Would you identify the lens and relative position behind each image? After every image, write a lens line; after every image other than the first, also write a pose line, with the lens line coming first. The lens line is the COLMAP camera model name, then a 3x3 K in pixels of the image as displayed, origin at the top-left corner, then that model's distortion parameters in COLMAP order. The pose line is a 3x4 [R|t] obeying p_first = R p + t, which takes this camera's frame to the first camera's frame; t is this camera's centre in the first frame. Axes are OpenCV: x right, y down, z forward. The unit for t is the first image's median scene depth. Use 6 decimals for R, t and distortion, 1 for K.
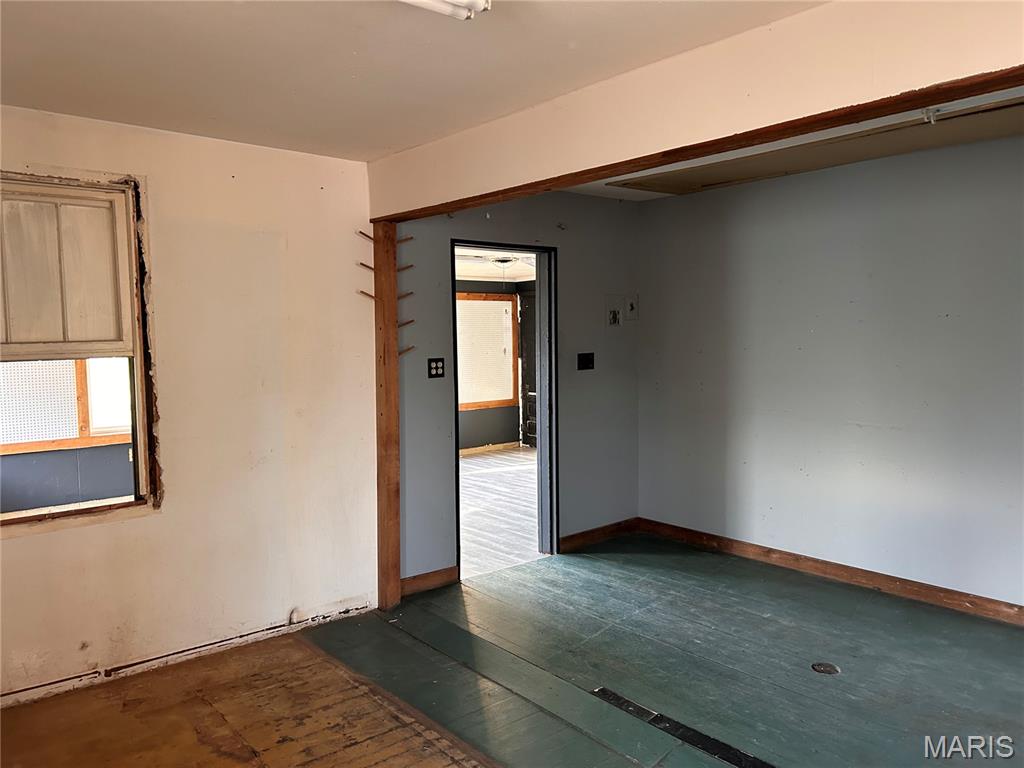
lens RADIAL K [[772.0, 0, 502.3], [0, 772.0, 384.0], [0, 0, 1]] dist [0.058631, -0.048406]
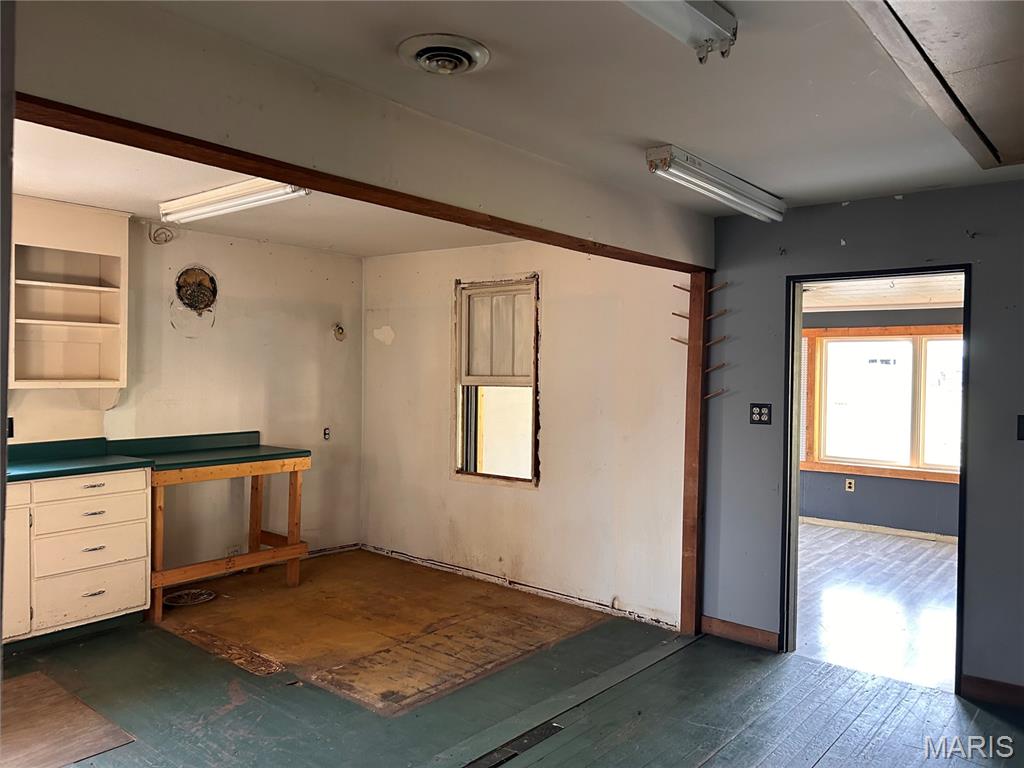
lens RADIAL K [[772.0, 0, 518.7], [0, 772.0, 380.8], [0, 0, 1]] dist [0.058631, -0.048406]
pose [[0.191545, 0.028934, -0.981057, 1.028061], [-0.081609, 0.996574, 0.013458, -0.064478], [0.978085, 0.077486, 0.193250, 0.668379]]
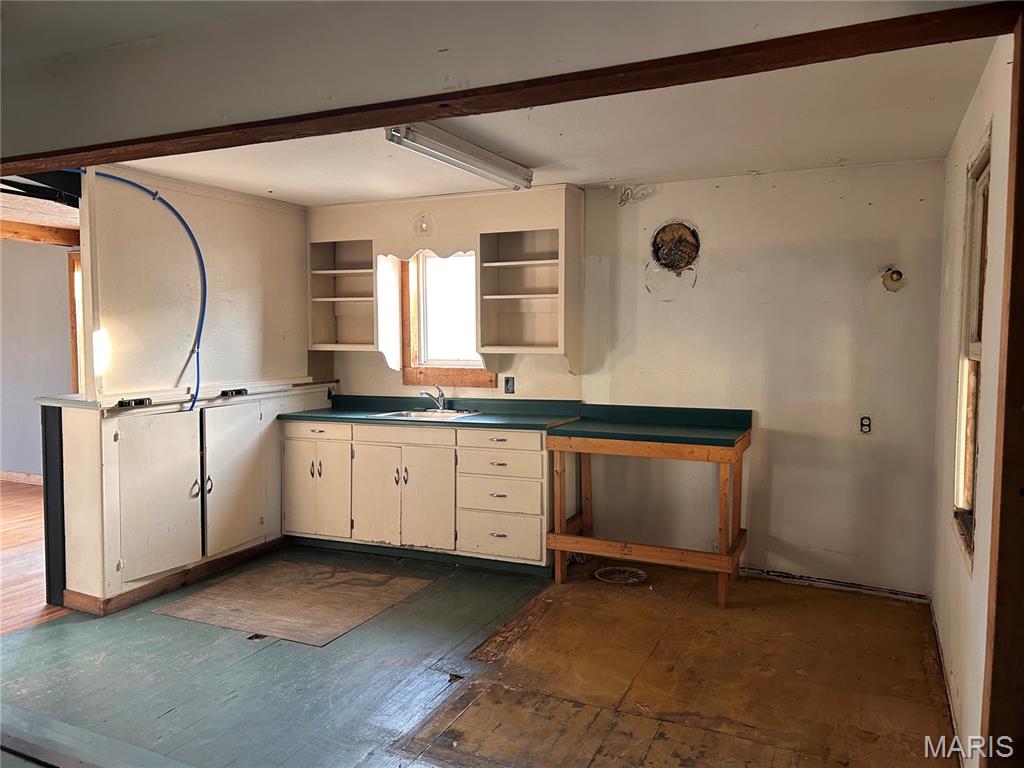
lens RADIAL K [[772.0, 0, 510.4], [0, 772.0, 382.3], [0, 0, 1]] dist [0.058631, -0.048406]
pose [[-0.909083, 0.036870, -0.414981, 0.250120], [-0.017430, 0.991838, 0.126305, -0.101440], [0.416251, 0.122055, -0.901021, 1.478263]]
